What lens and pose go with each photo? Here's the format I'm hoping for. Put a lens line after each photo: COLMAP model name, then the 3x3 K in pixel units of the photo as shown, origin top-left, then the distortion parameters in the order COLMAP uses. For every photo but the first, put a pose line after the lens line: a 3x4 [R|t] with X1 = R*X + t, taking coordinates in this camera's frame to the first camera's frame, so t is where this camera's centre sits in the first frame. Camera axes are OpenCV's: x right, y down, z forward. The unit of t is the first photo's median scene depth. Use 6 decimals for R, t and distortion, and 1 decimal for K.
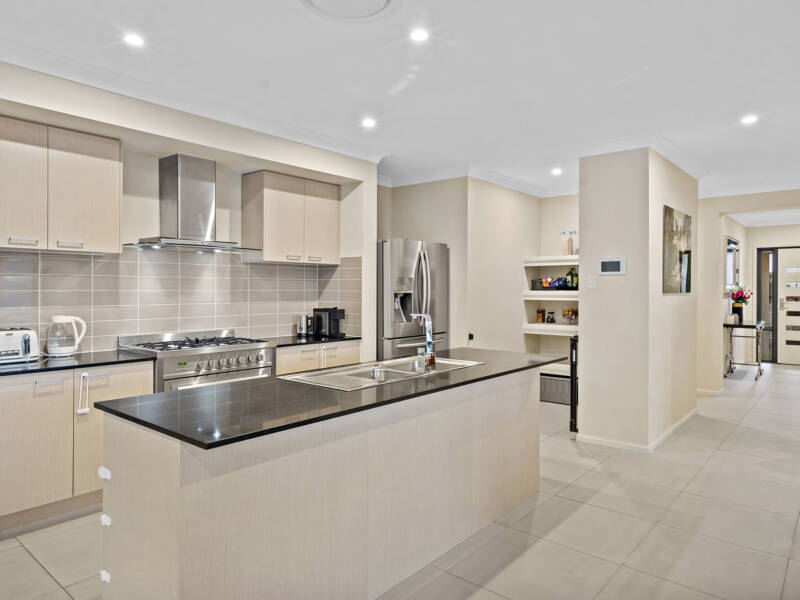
lens RADIAL K [[526.3, 0, 400.0], [0, 526.3, 300.0], [0, 0, 1]] dist [-0.000431, 0.000183]
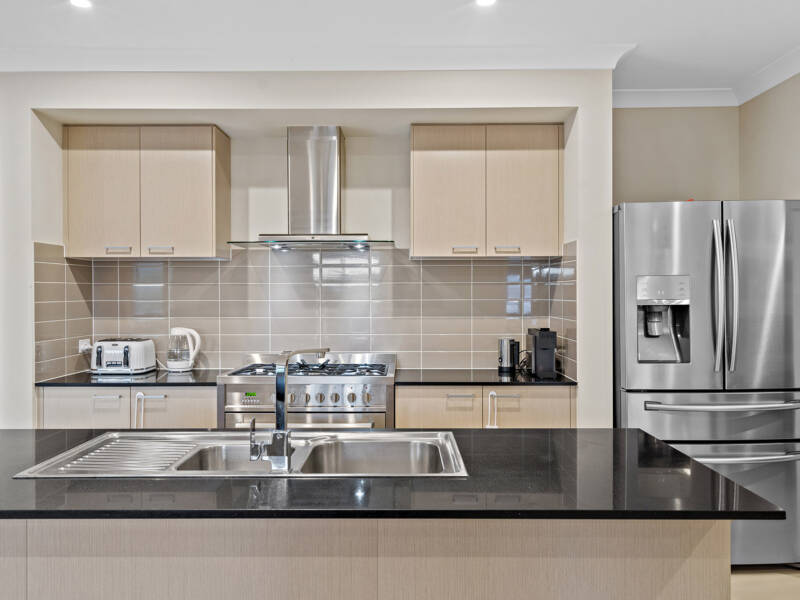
lens RADIAL K [[636.8, 0, 400.0], [0, 636.8, 300.0], [0, 0, 1]] dist [0.006289, 0.001219]
pose [[0.638505, 0.000186, -0.769618, 0.396151], [-0.012774, 0.999865, -0.010356, -0.010130], [0.769512, 0.016443, 0.638421, 0.492208]]
